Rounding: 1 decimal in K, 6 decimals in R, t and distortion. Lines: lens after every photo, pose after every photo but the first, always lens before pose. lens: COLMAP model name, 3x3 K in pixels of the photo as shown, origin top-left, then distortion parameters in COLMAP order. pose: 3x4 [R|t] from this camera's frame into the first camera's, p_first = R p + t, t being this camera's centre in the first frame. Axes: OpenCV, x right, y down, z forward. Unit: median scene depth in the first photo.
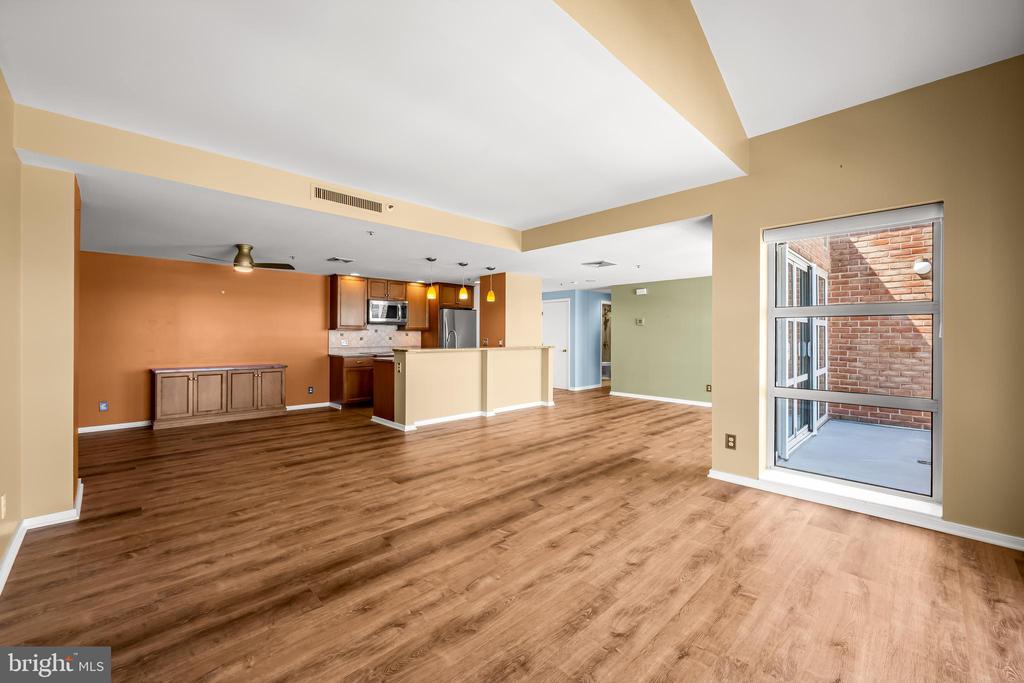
lens RADIAL K [[413.7, 0, 513.1], [0, 413.7, 337.1], [0, 0, 1]] dist [-0.007200, 0.000455]
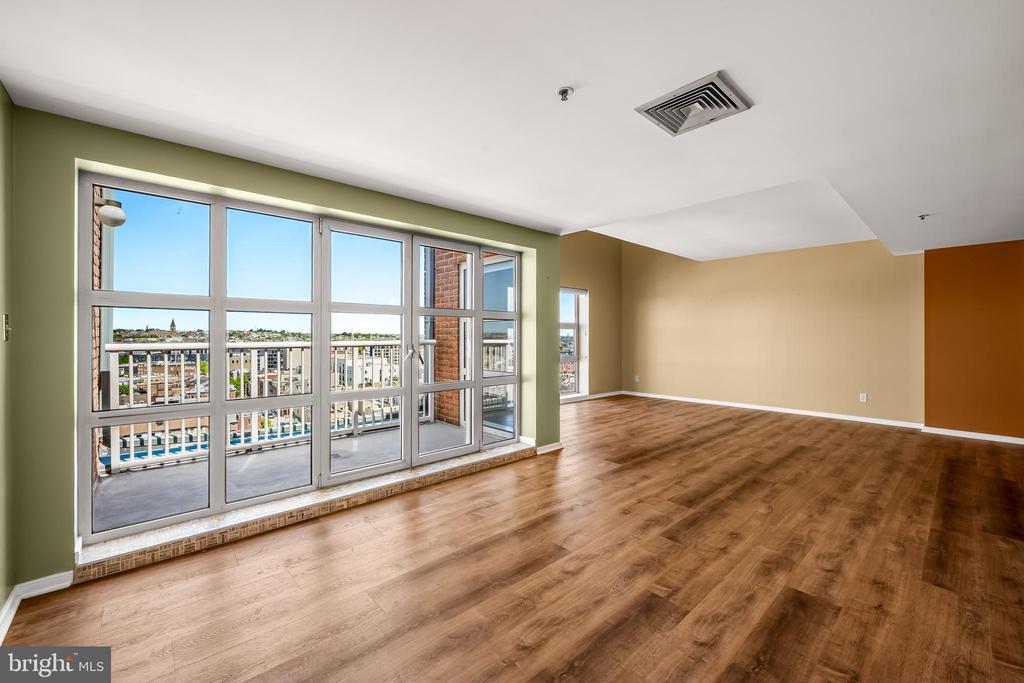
lens RADIAL K [[413.7, 0, 505.9], [0, 413.7, 341.2], [0, 0, 1]] dist [-0.007200, 0.000455]
pose [[-0.998549, -0.007075, 0.053388, 0.557104], [-0.006304, 0.999873, 0.014611, -0.004421], [-0.053485, 0.014253, -0.998467, 2.160664]]
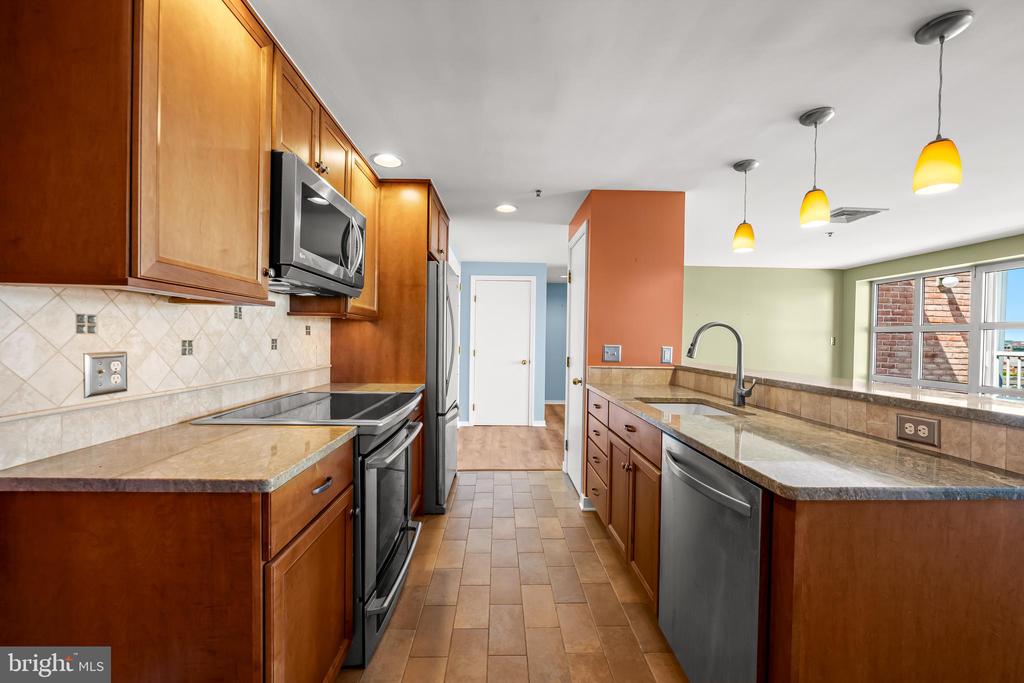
lens RADIAL K [[413.7, 0, 509.4], [0, 413.7, 344.6], [0, 0, 1]] dist [-0.007200, 0.000455]
pose [[0.680307, -0.003714, 0.732917, -0.849919], [-0.012375, 0.999786, 0.016553, -0.005620], [-0.732822, -0.020331, 0.680116, 1.546373]]
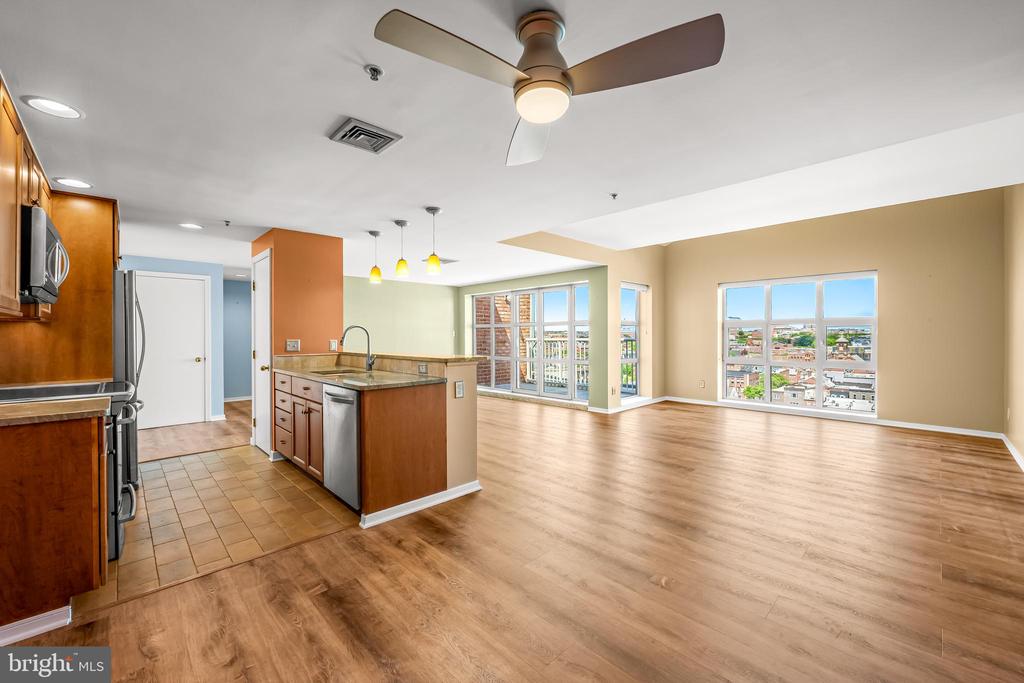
lens RADIAL K [[413.7, 0, 516.6], [0, 413.7, 334.6], [0, 0, 1]] dist [-0.007200, 0.000455]
pose [[0.006624, -0.001832, 0.999976, -1.245279], [0.004783, 0.999987, 0.001801, -0.007000], [-0.999967, 0.004771, 0.006632, 1.329914]]
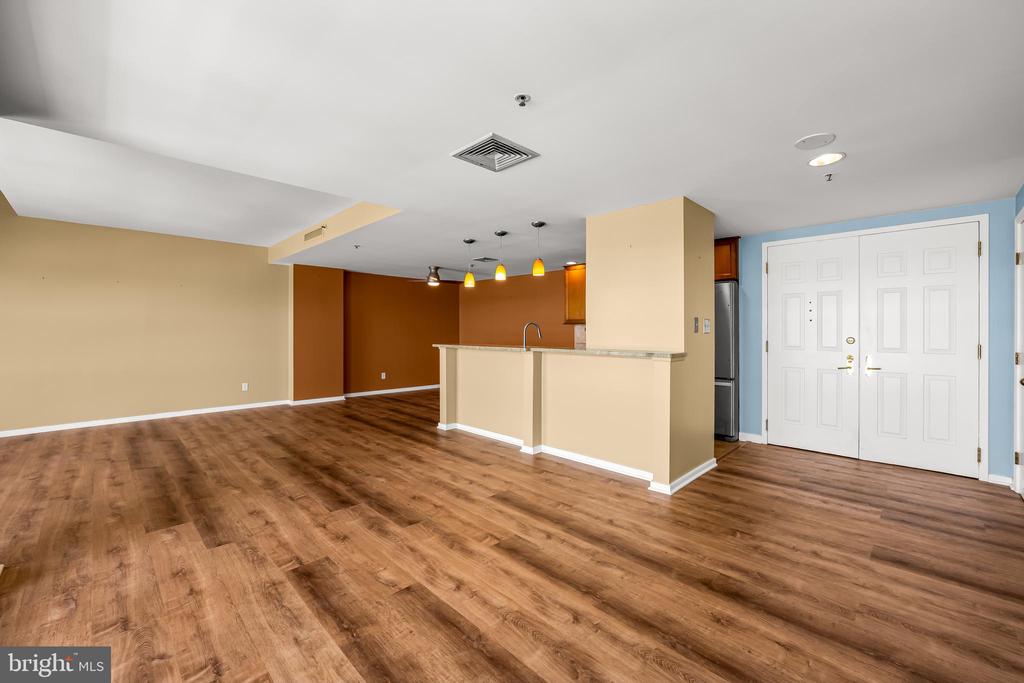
lens RADIAL K [[413.7, 0, 524.7], [0, 413.7, 323.1], [0, 0, 1]] dist [-0.007200, 0.000455]
pose [[0.015483, -0.021783, -0.999643, 1.032544], [0.001062, 0.999762, -0.021769, -0.001181], [0.999880, -0.000725, 0.015503, 1.667127]]
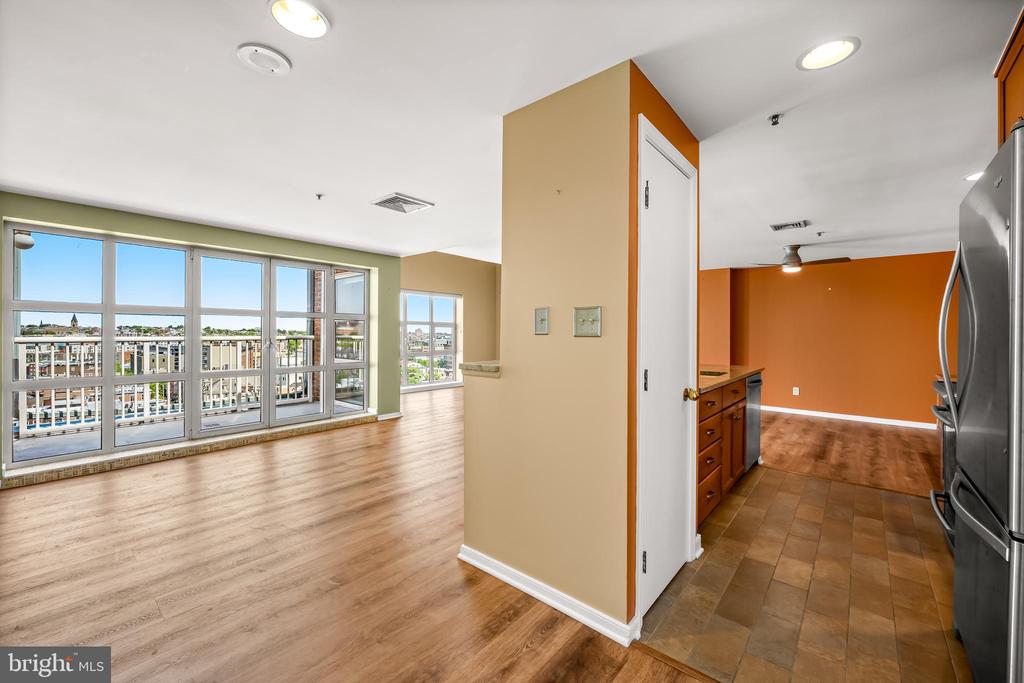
lens RADIAL K [[413.7, 0, 508.7], [0, 413.7, 337.8], [0, 0, 1]] dist [-0.007200, 0.000455]
pose [[-0.996738, -0.008064, -0.080301, 0.179422], [-0.008974, 0.999900, 0.010969, -0.003781], [0.080204, 0.011654, -0.996710, 2.579225]]
